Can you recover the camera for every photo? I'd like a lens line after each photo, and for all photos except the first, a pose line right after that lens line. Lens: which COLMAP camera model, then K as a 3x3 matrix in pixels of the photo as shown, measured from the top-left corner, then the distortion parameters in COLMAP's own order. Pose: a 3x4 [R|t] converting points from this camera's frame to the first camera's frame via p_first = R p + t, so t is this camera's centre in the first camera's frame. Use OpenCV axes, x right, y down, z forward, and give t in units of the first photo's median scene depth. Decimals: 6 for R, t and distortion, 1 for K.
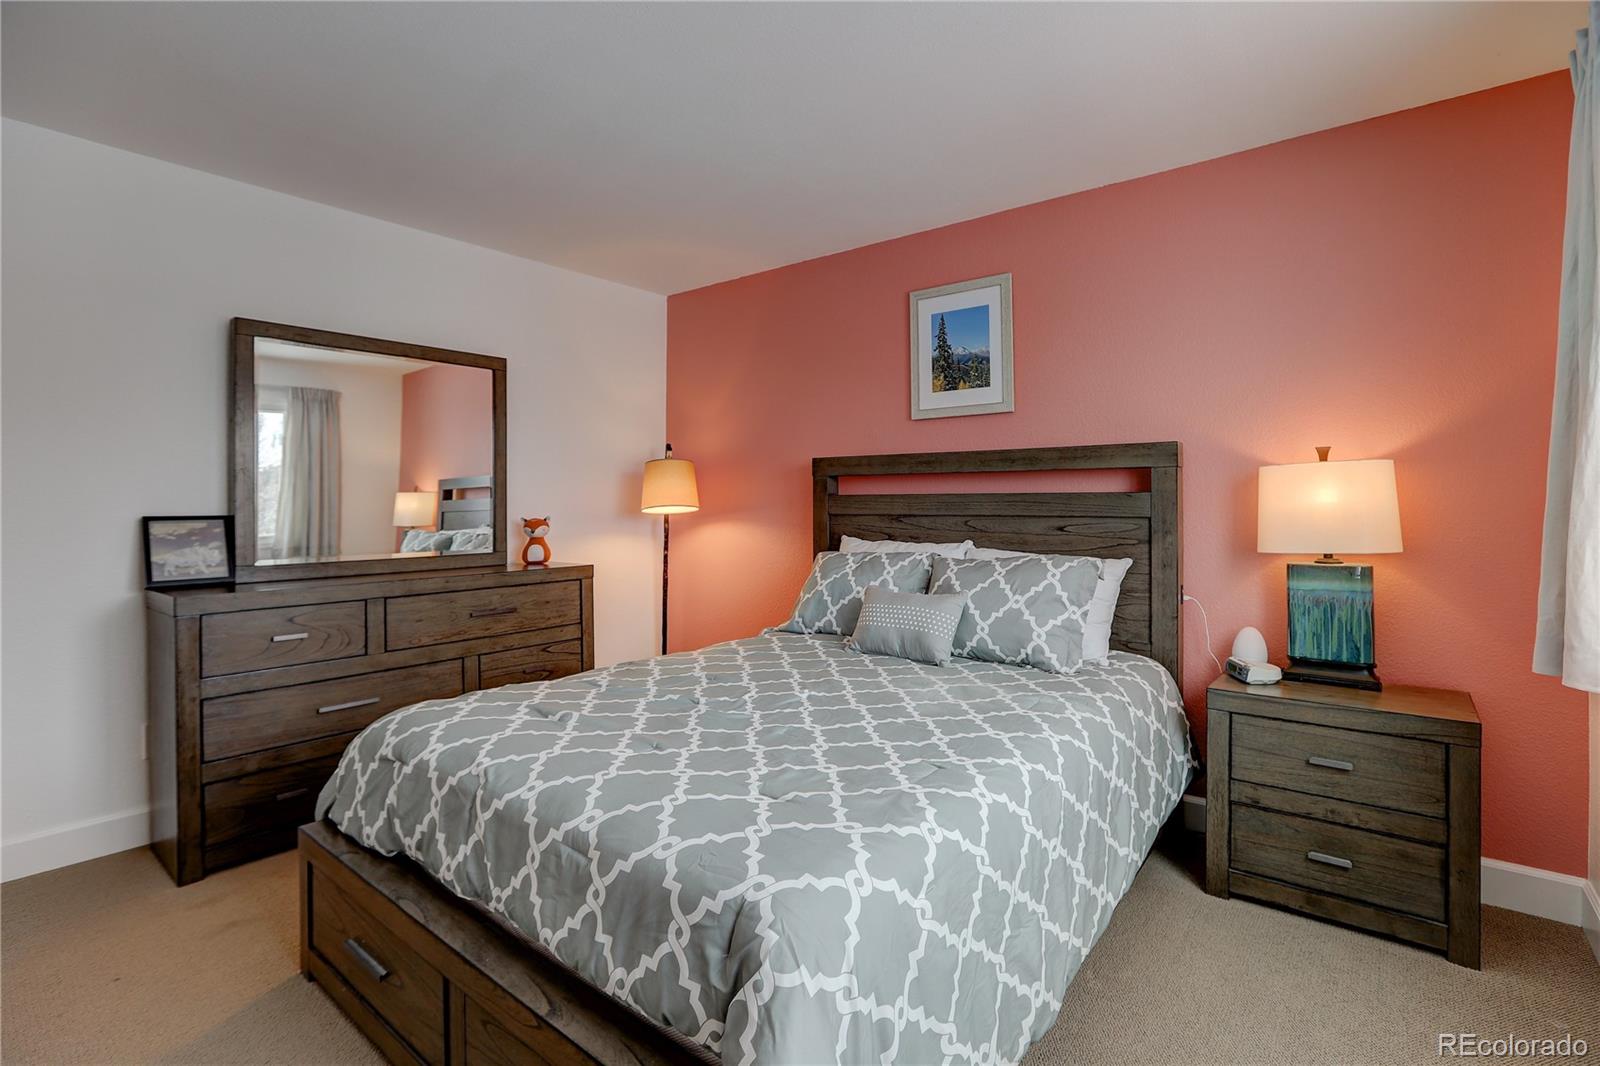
lens RADIAL K [[742.8, 0, 794.4], [0, 742.8, 495.3], [0, 0, 1]] dist [-0.036239, 0.008102]
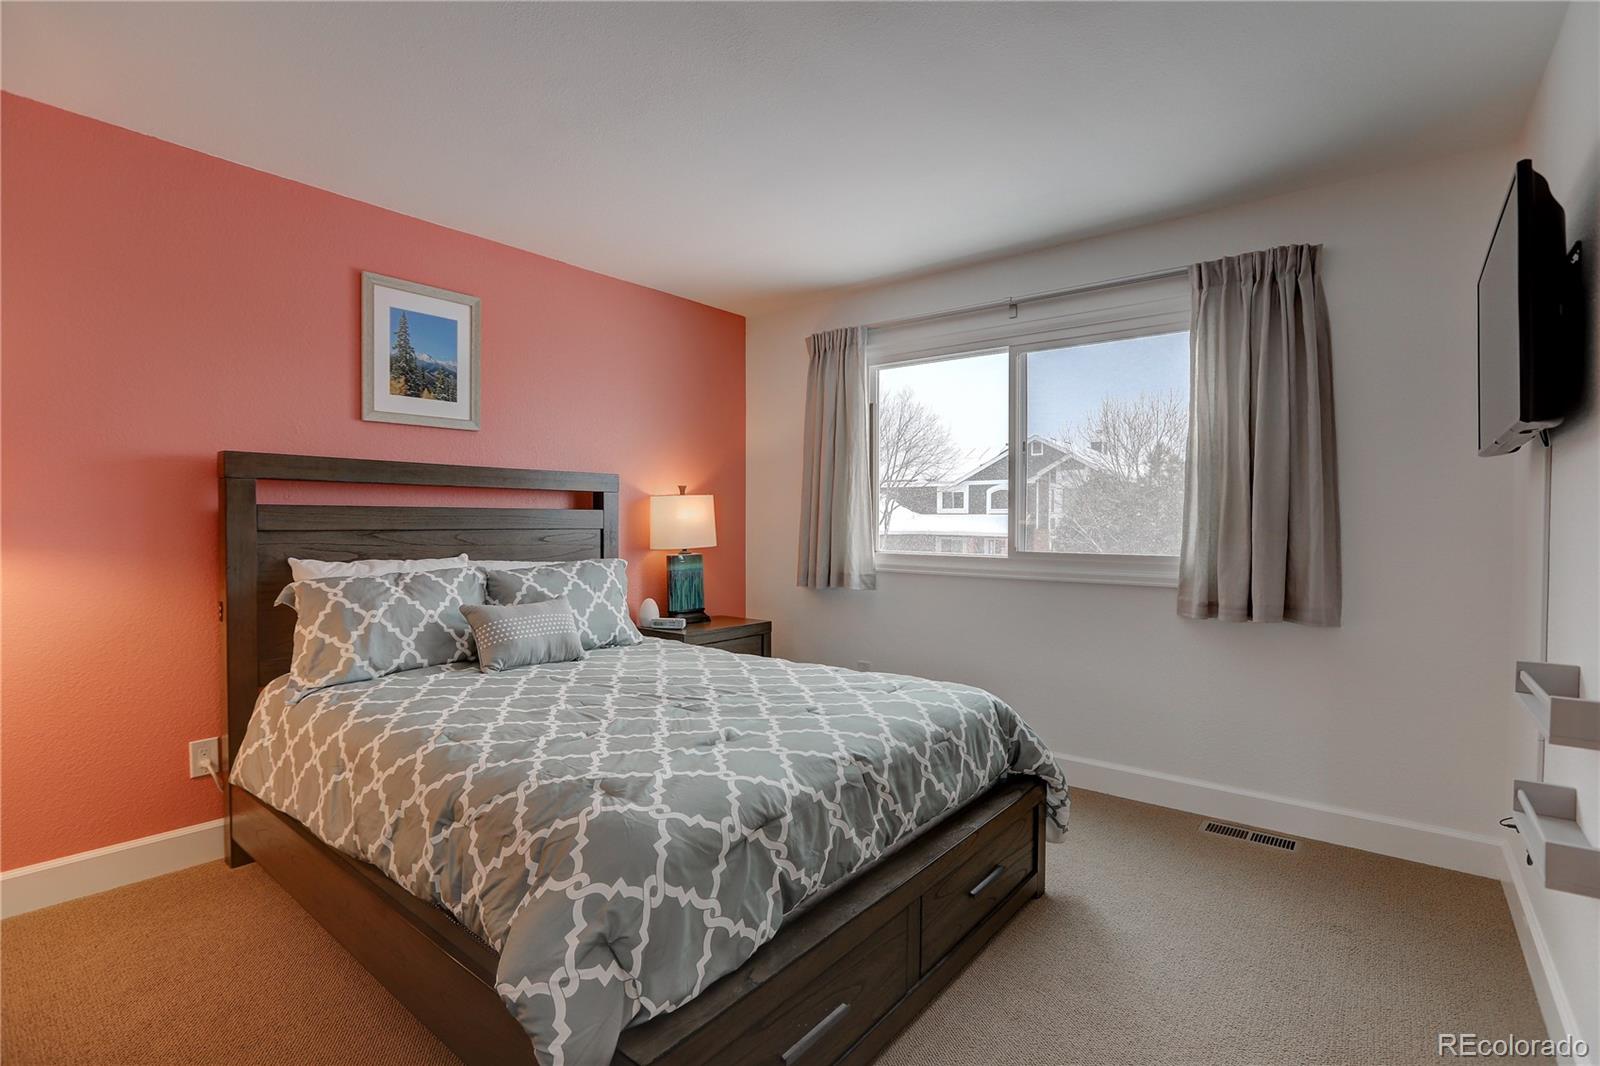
lens RADIAL K [[742.8, 0, 802.0], [0, 742.8, 532.4], [0, 0, 1]] dist [-0.036239, 0.008102]
pose [[0.020239, -0.016307, 0.999662, -0.740309], [-0.020509, 0.999650, 0.016722, 0.004905], [-0.999585, -0.020841, 0.019898, 0.501703]]
